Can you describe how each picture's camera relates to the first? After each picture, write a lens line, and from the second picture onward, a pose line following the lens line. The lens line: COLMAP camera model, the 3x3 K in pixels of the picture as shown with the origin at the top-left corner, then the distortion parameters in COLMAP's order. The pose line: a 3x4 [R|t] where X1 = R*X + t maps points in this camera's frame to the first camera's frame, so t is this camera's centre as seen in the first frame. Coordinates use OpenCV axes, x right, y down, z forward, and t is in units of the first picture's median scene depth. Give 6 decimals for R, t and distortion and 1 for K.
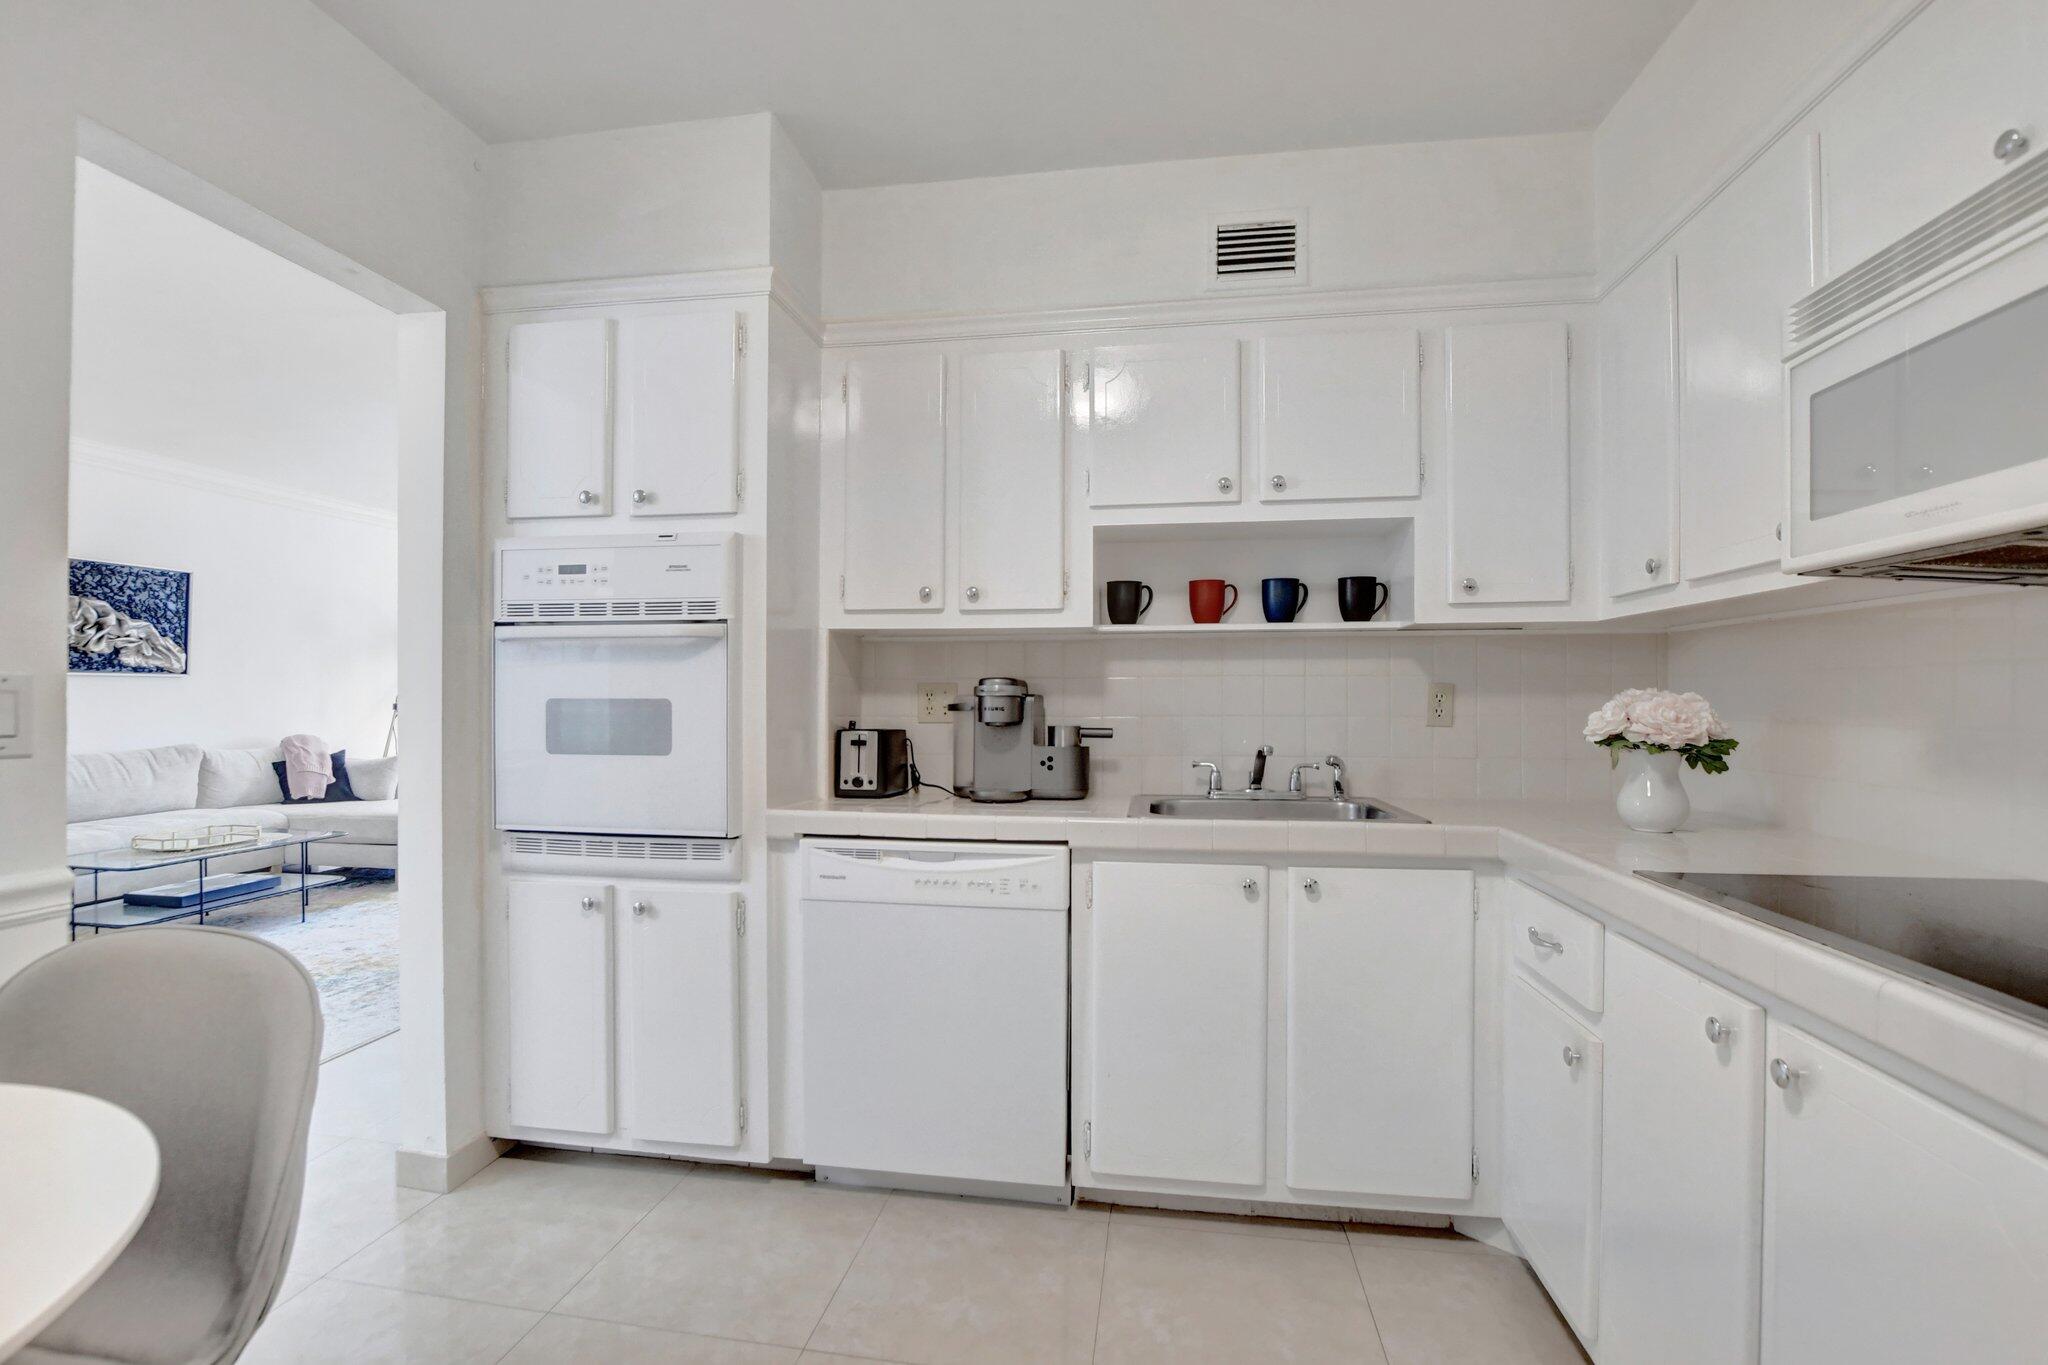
lens RADIAL K [[912.6, 0, 986.3], [0, 912.6, 674.8], [0, 0, 1]] dist [-0.023315, 0.000237]
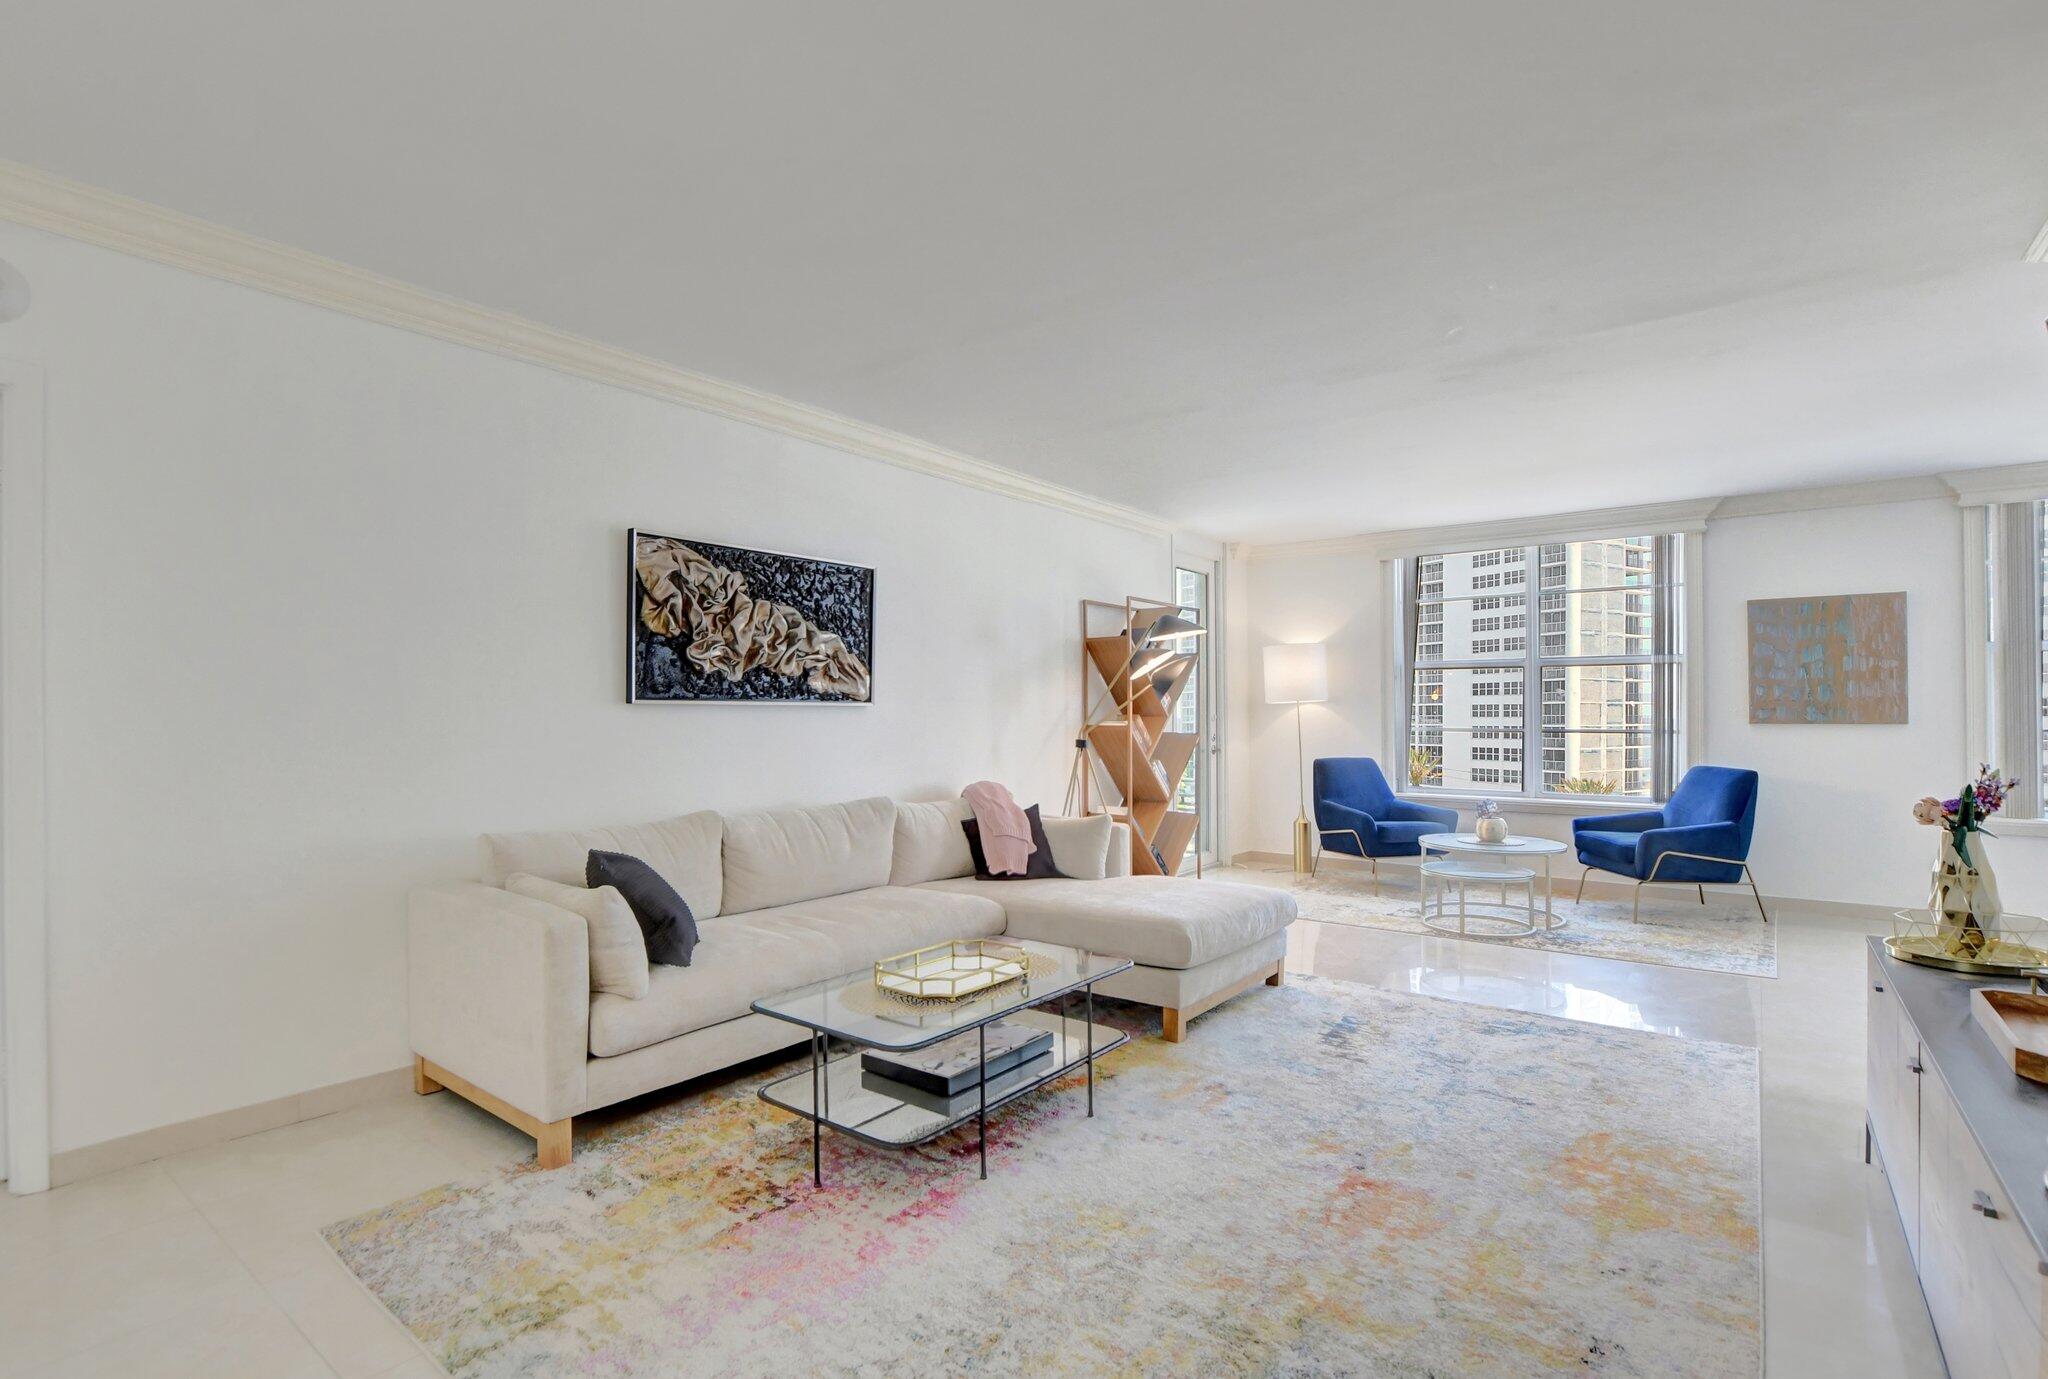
lens RADIAL K [[996.2, 0, 1016.9], [0, 996.2, 685.7], [0, 0, 1]] dist [-0.036610, -0.000542]
pose [[0.887288, -0.009466, -0.461119, -0.413761], [0.005685, 0.999938, -0.009587, -0.006331], [0.461181, 0.005885, 0.887287, 0.323336]]
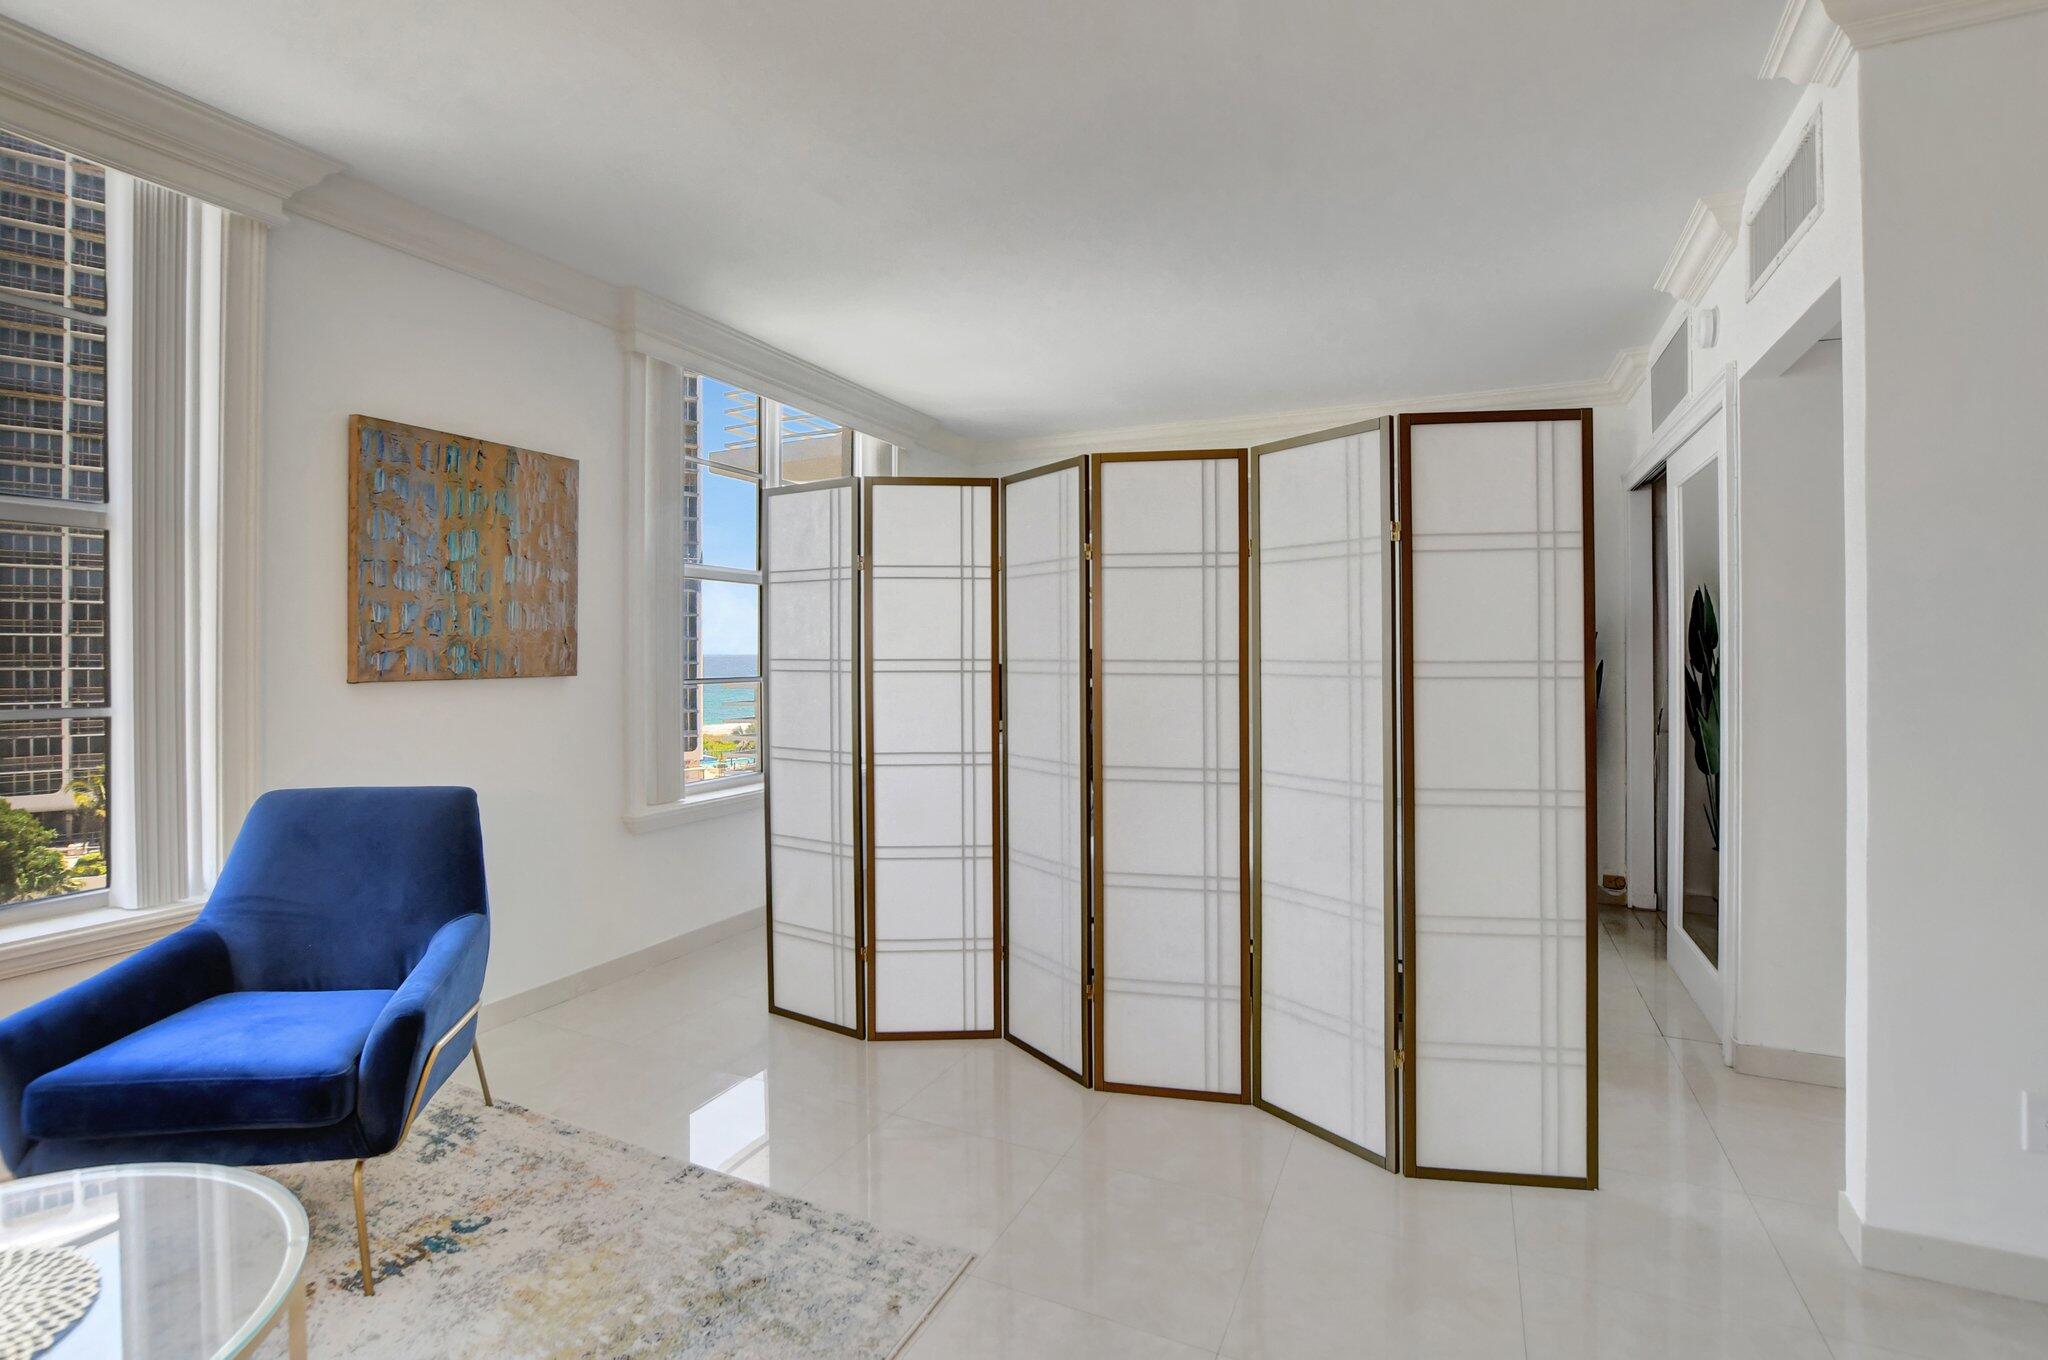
lens RADIAL K [[979.1, 0, 1016.7], [0, 979.1, 650.7], [0, 0, 1]] dist [-0.028578, 0.000061]
pose [[0.257879, 0.000389, 0.966177, -0.588971], [-0.024729, 0.999675, 0.006198, 0.002373], [-0.965861, -0.025491, 0.257804, 1.261256]]
